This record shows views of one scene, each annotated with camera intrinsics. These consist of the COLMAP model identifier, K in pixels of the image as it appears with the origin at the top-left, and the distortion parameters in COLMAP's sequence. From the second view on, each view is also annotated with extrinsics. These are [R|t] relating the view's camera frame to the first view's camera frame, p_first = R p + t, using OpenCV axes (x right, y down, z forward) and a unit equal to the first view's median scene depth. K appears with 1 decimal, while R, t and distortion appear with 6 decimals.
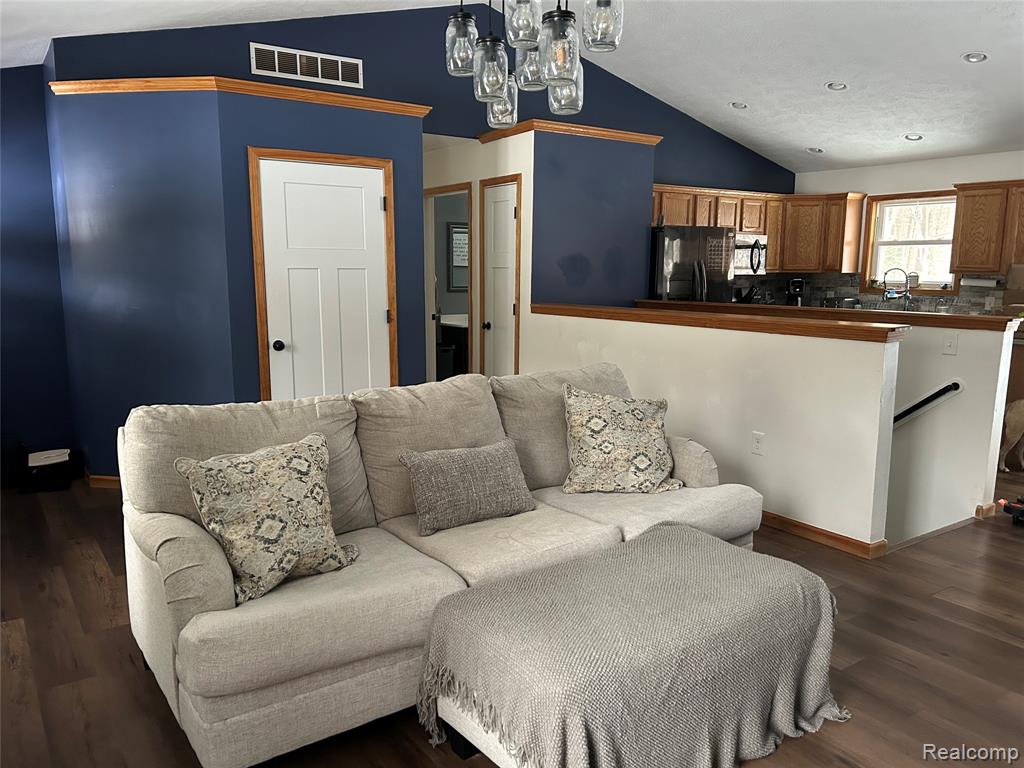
lens RADIAL K [[766.3, 0, 504.1], [0, 766.3, 383.7], [0, 0, 1]] dist [0.041041, -0.038766]
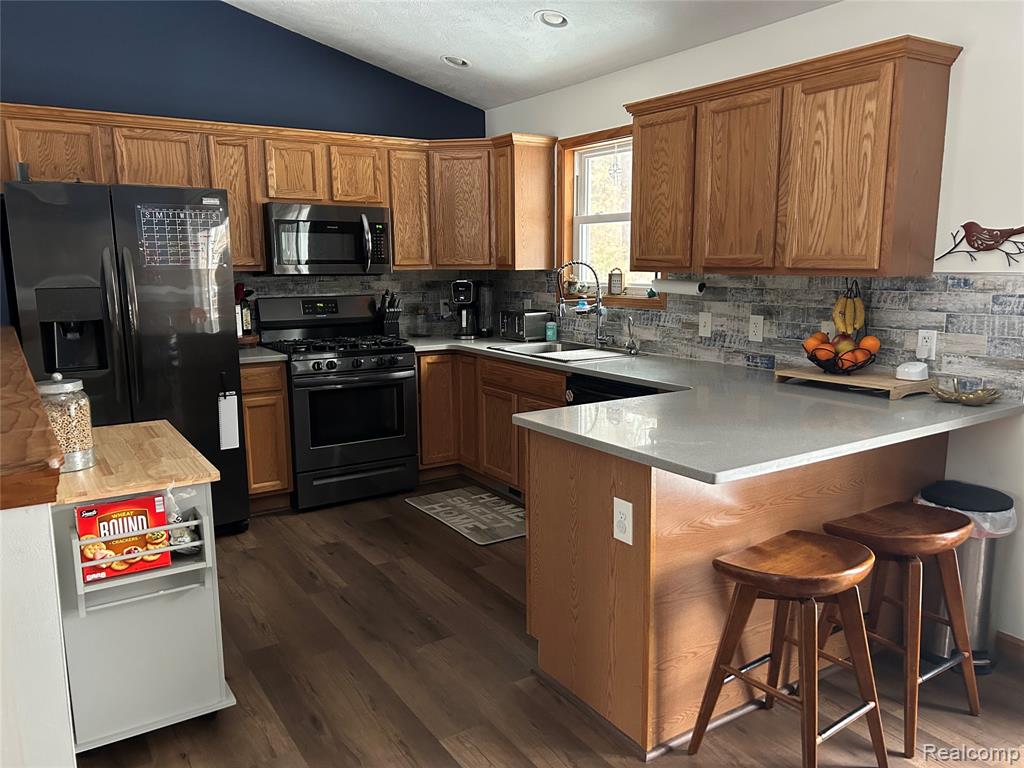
lens RADIAL K [[766.3, 0, 510.9], [0, 766.3, 394.6], [0, 0, 1]] dist [0.041041, -0.038766]
pose [[0.999255, -0.002239, -0.038537, 0.458159], [0.003041, 0.999780, 0.020756, -0.058532], [0.038483, -0.020857, 0.999042, 0.398914]]
